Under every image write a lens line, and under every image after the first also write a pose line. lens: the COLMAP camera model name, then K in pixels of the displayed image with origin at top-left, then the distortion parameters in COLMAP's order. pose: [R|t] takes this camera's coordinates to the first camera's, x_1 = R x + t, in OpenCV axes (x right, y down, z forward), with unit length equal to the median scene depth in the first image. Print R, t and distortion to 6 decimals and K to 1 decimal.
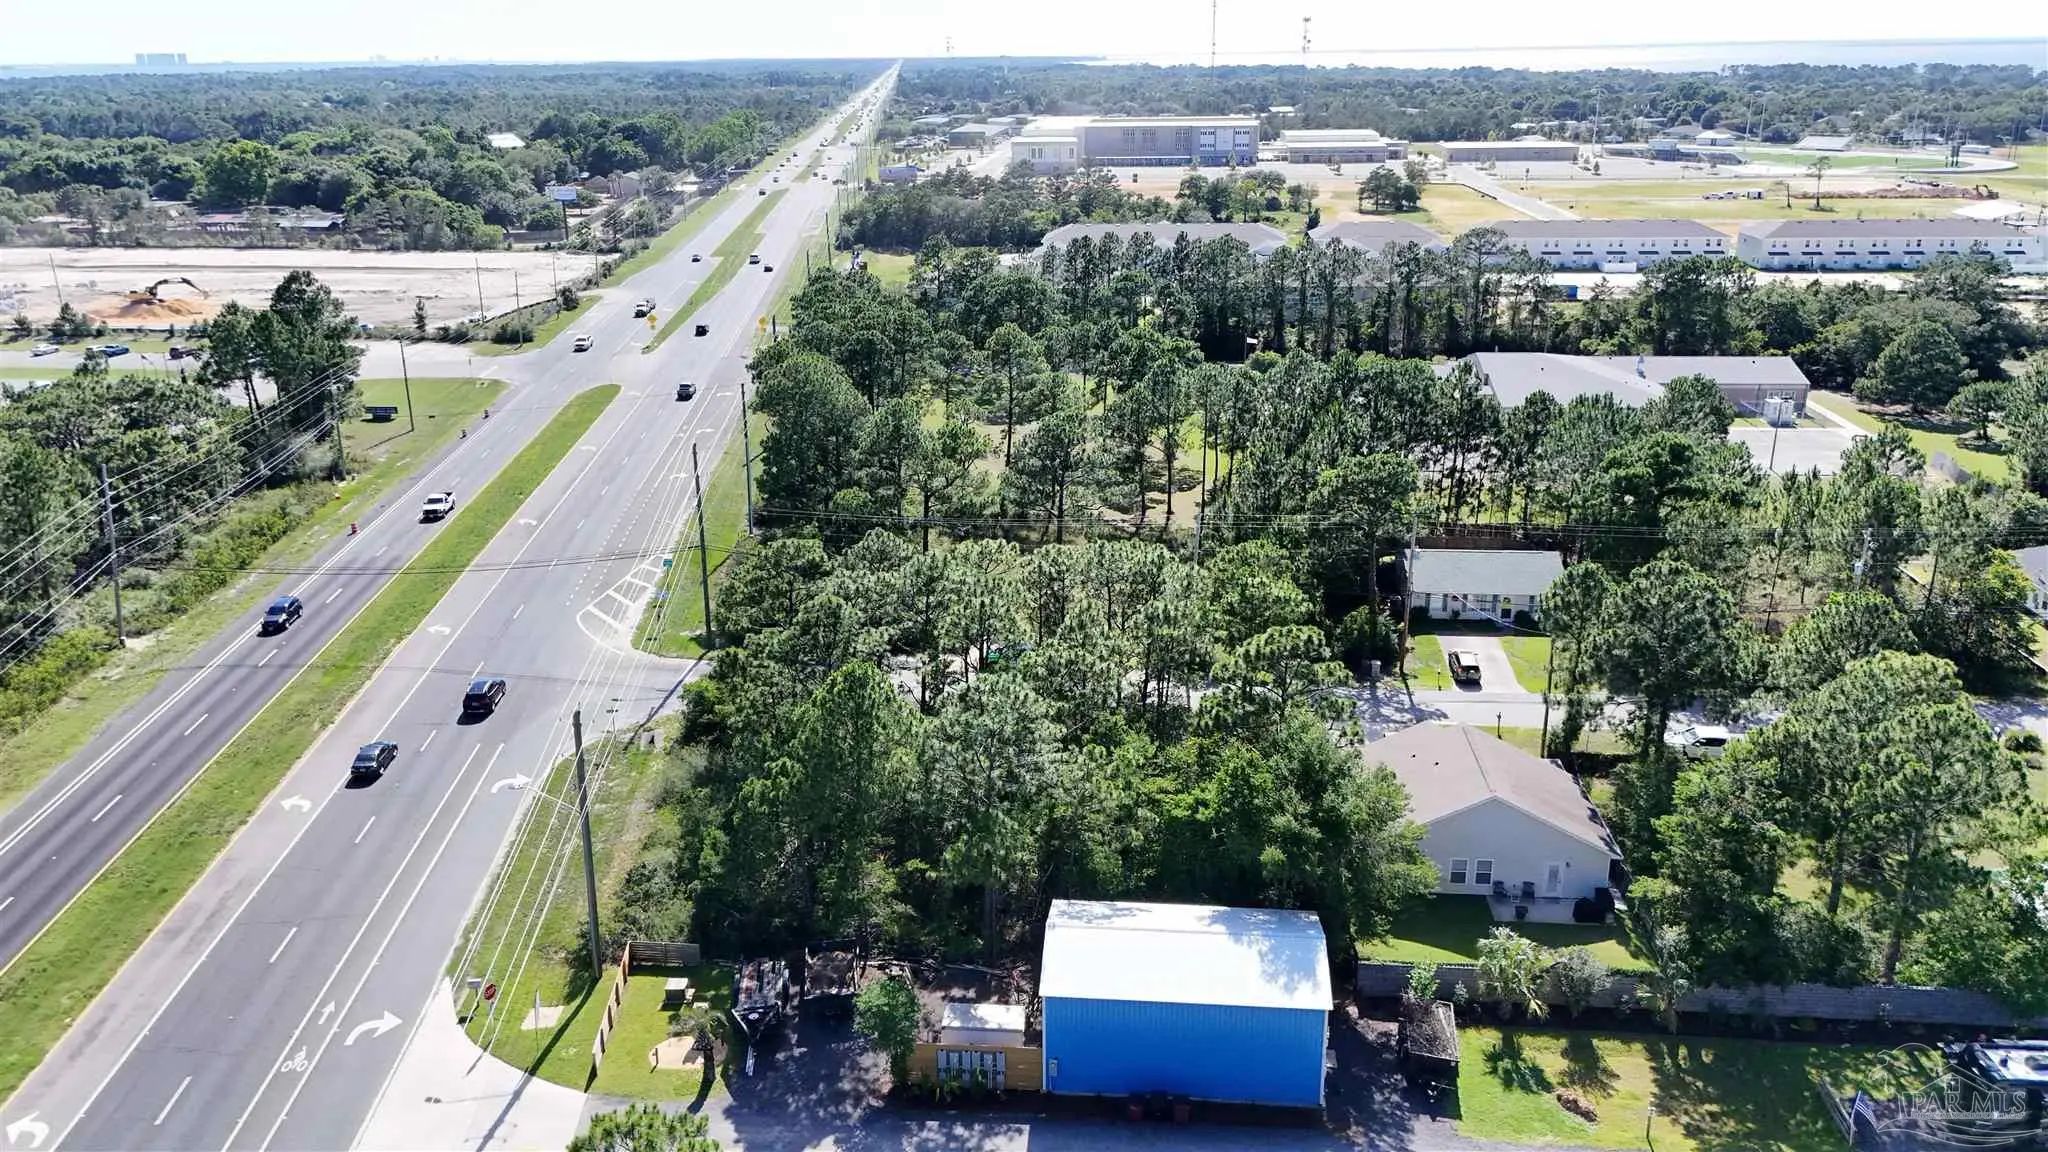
lens RADIAL K [[1569.3, 0, 1029.7], [0, 1569.3, 638.9], [0, 0, 1]] dist [0.083208, -0.081978]
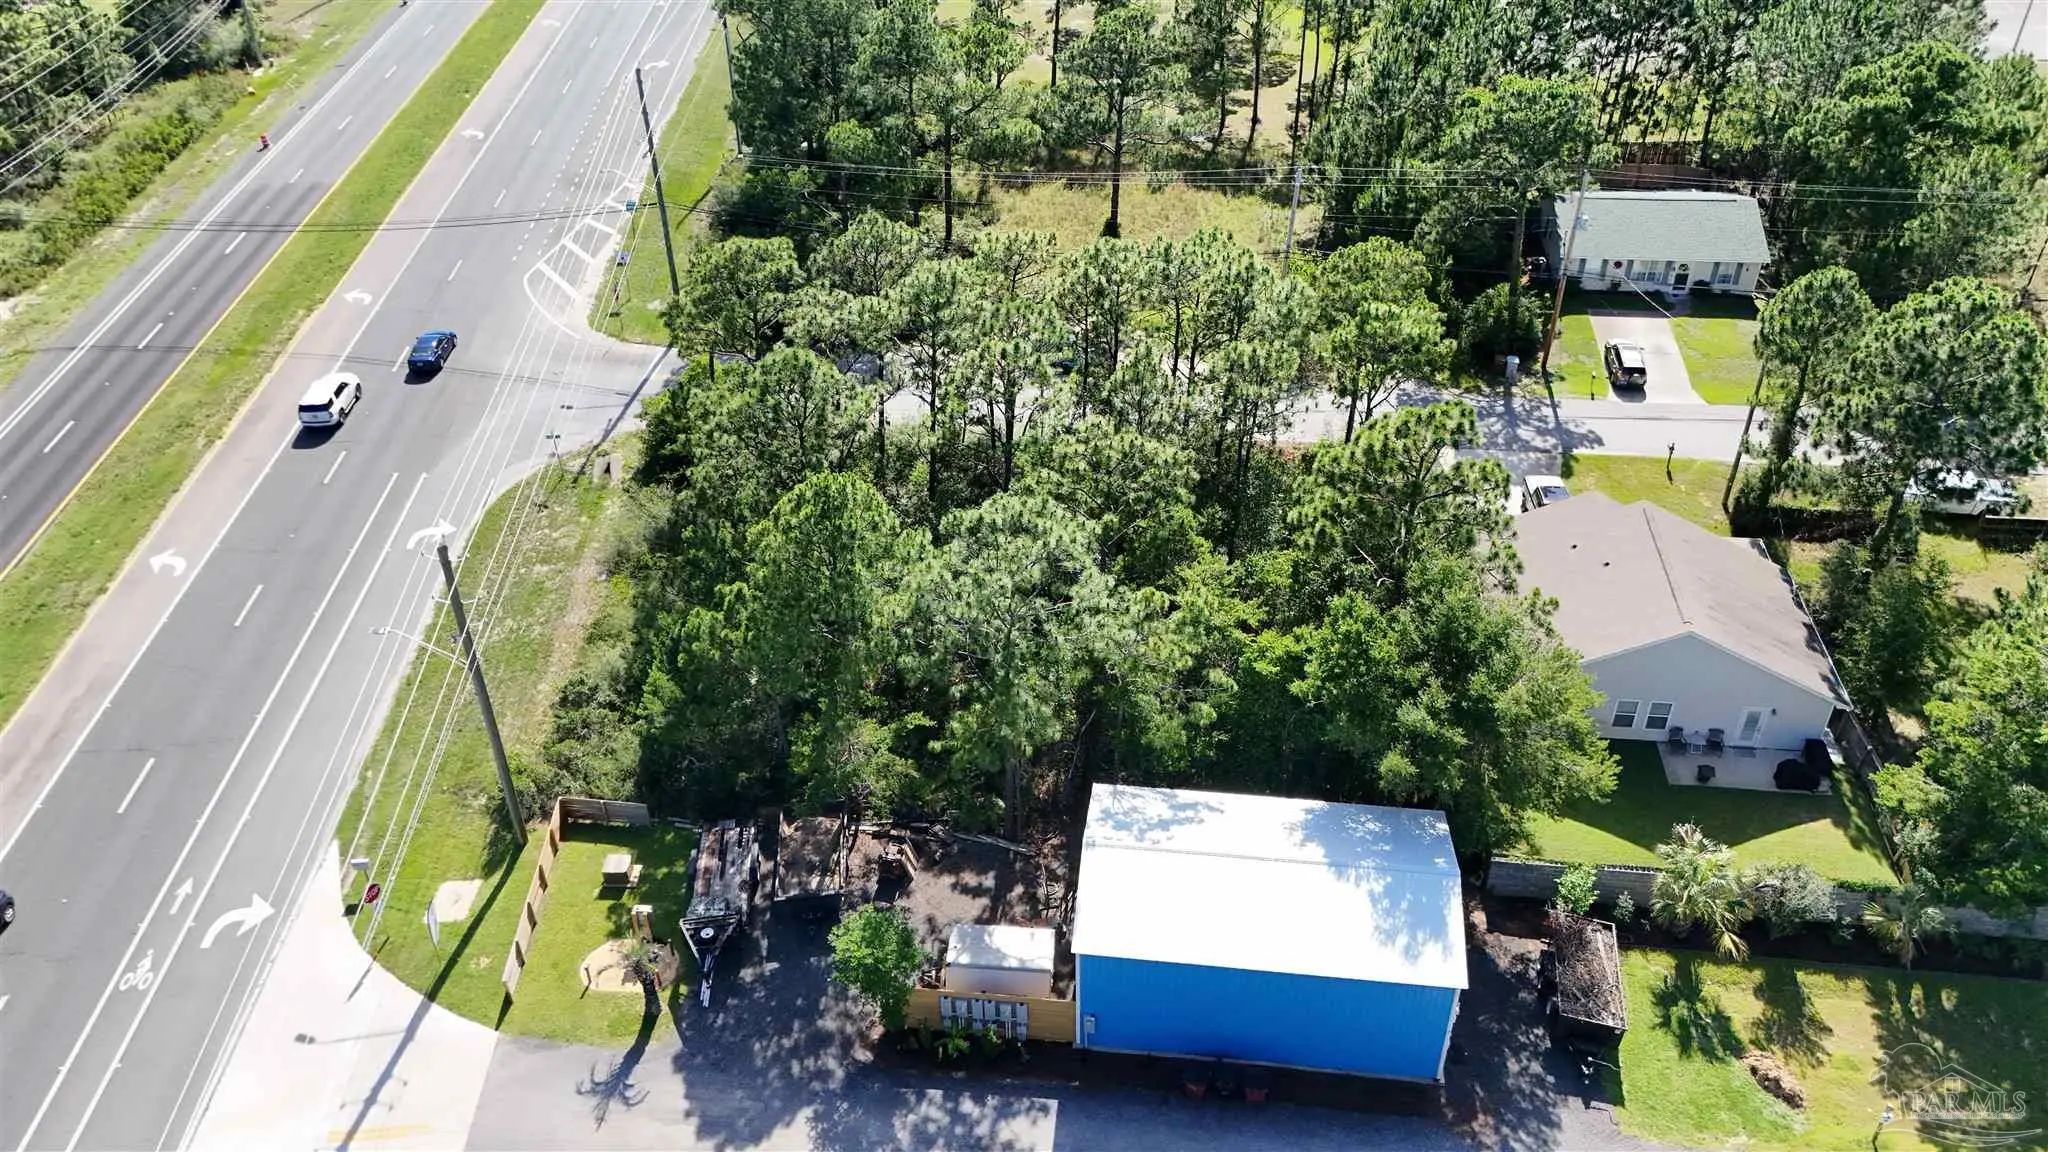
lens RADIAL K [[1569.3, 0, 1029.7], [0, 1569.3, 638.9], [0, 0, 1]] dist [0.083208, -0.081978]
pose [[0.999329, 0.011452, -0.034777, 0.008958], [-0.001076, 0.958601, 0.284750, -0.111808], [0.036598, -0.284522, 0.957971, 0.274297]]
